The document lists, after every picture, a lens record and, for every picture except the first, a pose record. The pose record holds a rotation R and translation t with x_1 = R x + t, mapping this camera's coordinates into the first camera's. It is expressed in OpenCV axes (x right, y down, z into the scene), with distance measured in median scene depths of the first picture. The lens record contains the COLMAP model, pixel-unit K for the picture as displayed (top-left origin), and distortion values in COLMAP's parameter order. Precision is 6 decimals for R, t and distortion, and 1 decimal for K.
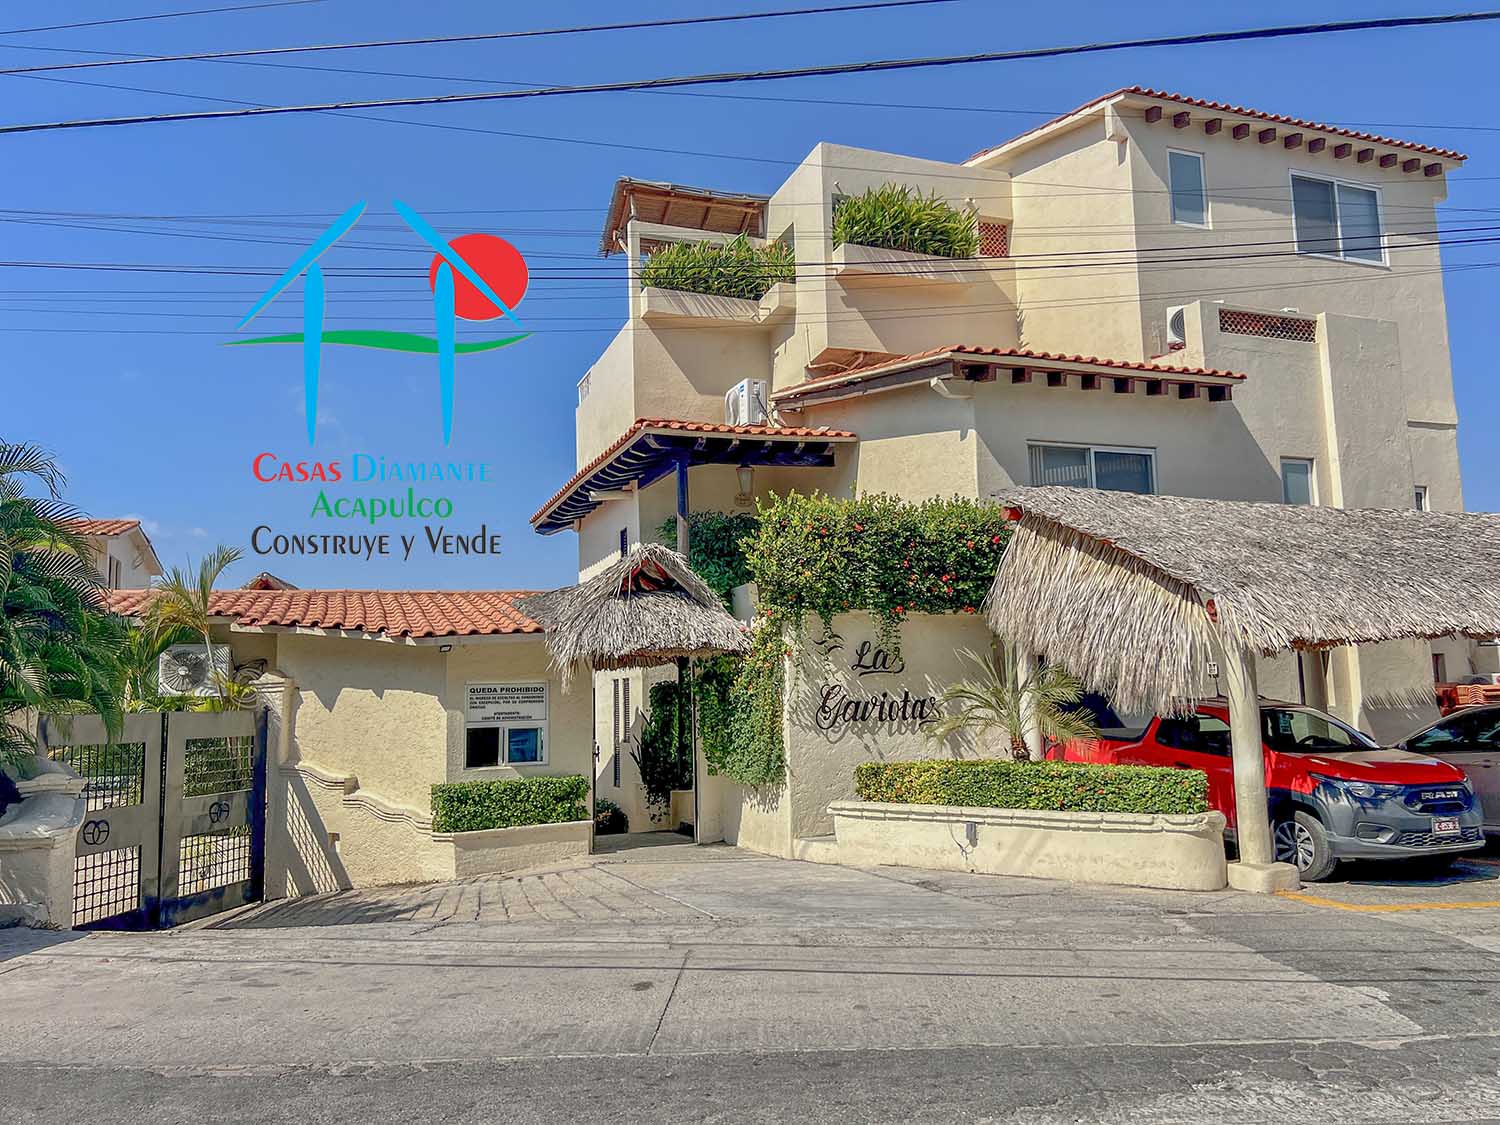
lens RADIAL K [[1107.5, 0, 751.5], [0, 1107.5, 542.7], [0, 0, 1]] dist [0.089867, -0.129989]
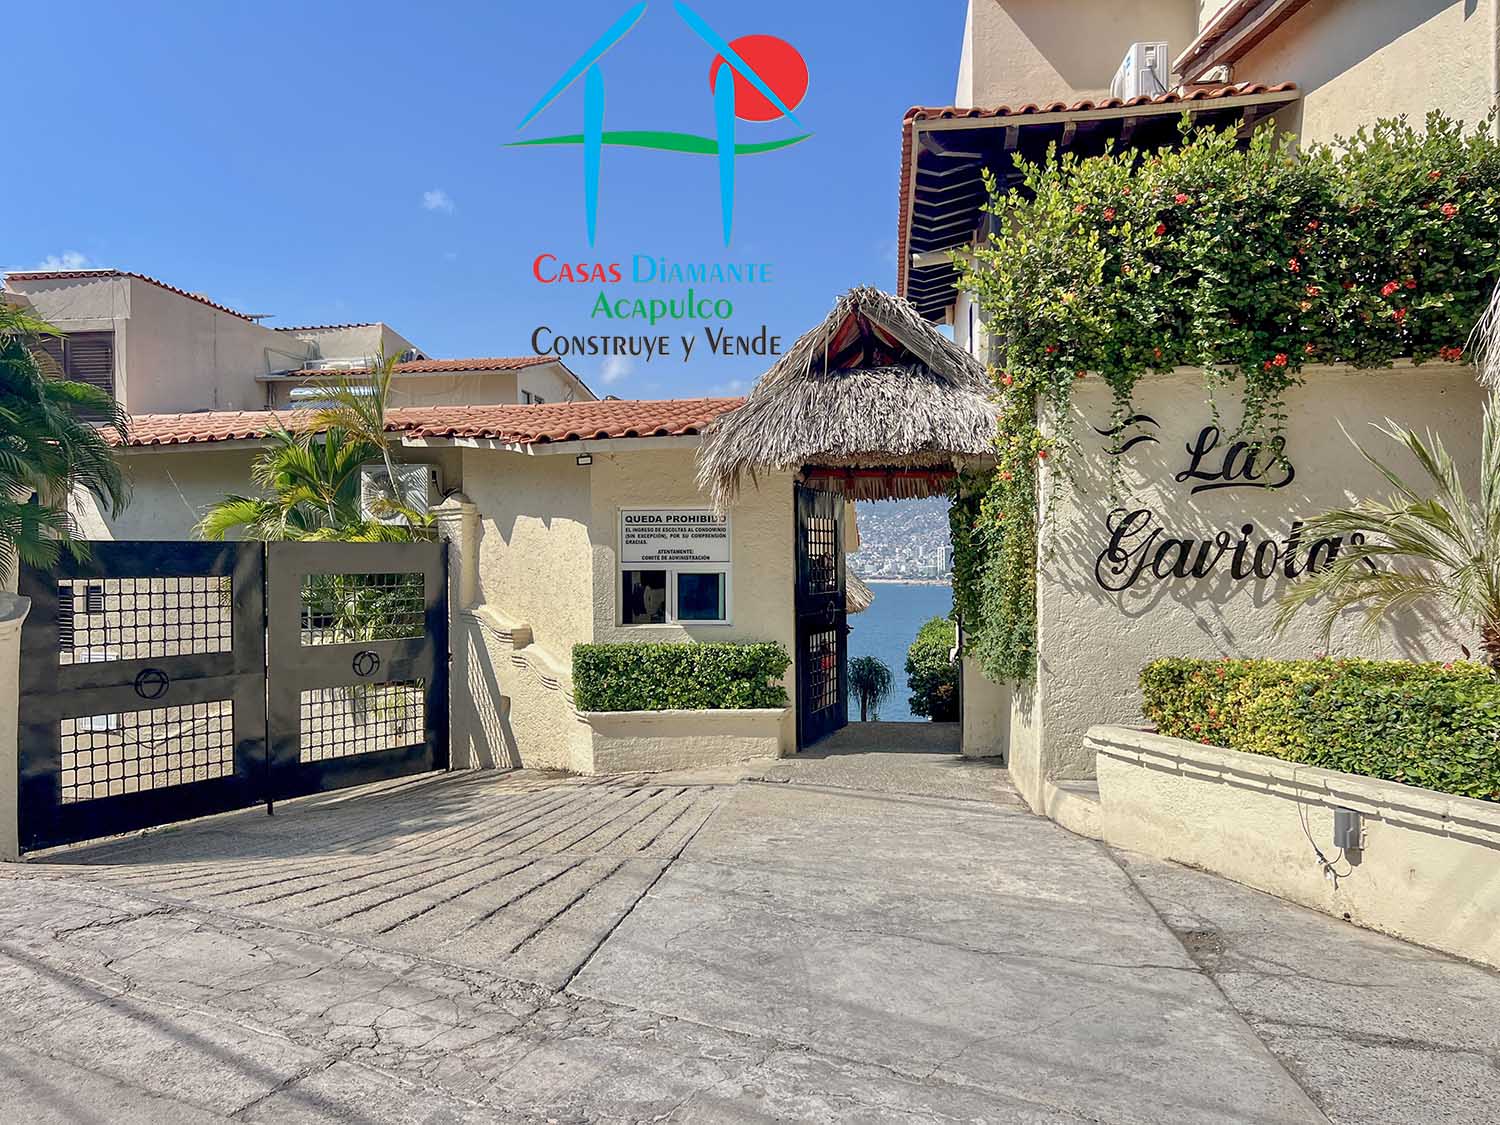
lens RADIAL K [[1107.5, 0, 751.5], [0, 1107.5, 542.7], [0, 0, 1]] dist [0.089867, -0.129989]
pose [[0.880067, 0.013106, -0.474668, 0.165007], [0.051371, 0.991125, 0.122609, 0.067294], [0.472062, -0.132288, 0.871583, 0.432654]]
